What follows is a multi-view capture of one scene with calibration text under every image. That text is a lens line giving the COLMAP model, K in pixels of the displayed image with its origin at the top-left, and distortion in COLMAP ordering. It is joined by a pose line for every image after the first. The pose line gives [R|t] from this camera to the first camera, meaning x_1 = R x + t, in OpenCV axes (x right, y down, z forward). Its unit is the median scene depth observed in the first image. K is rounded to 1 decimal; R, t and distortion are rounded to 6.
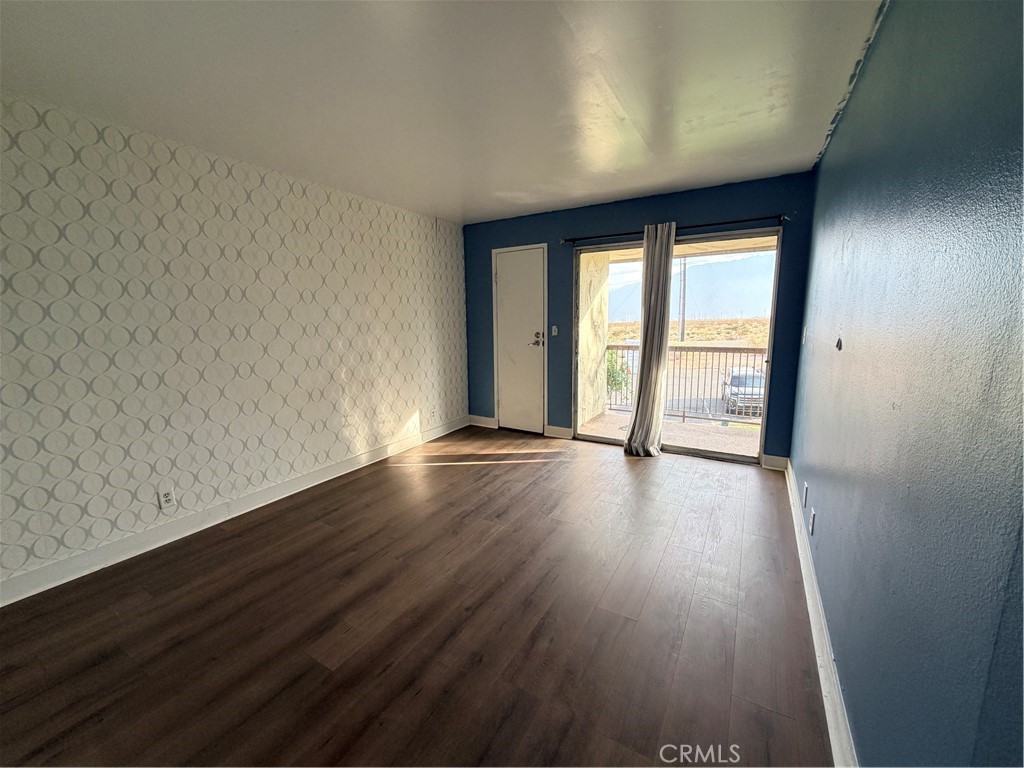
lens RADIAL K [[407.8, 0, 512.0], [0, 407.8, 384.0], [0, 0, 1]] dist [0.000384, -0.000216]
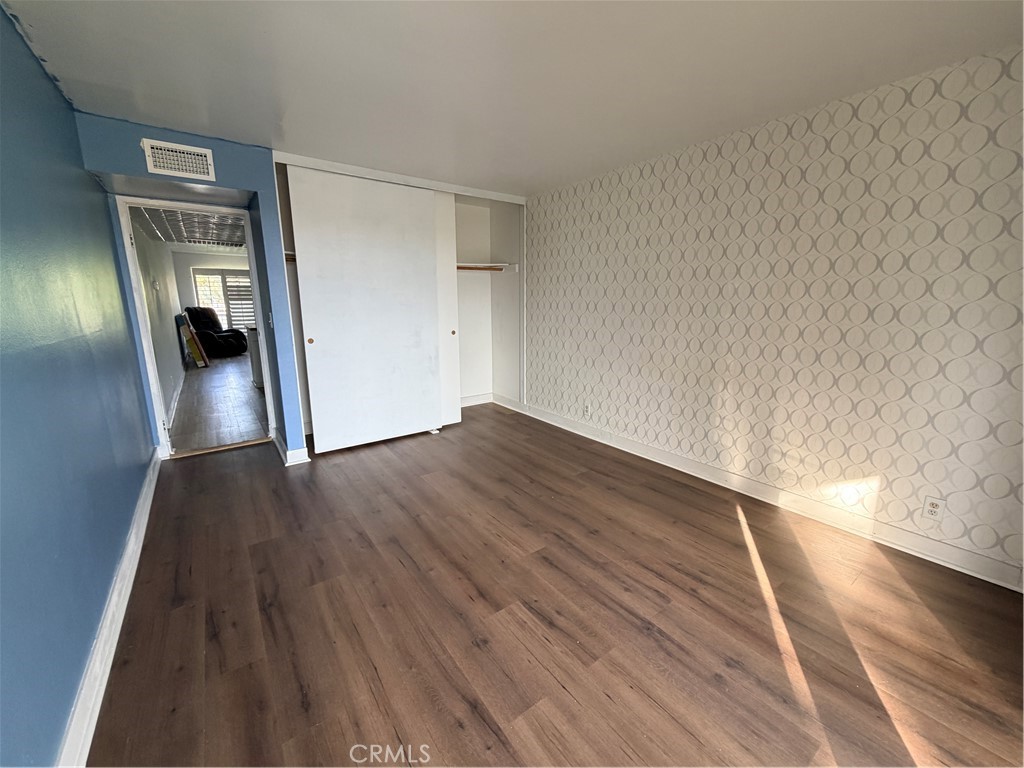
lens RADIAL K [[407.8, 0, 512.0], [0, 407.8, 384.0], [0, 0, 1]] dist [0.000384, -0.000216]
pose [[-0.388799, 0.204509, -0.898338, 0.516414], [-0.143587, 0.949688, 0.278344, -0.164229], [0.910065, 0.237210, -0.339873, 0.943985]]
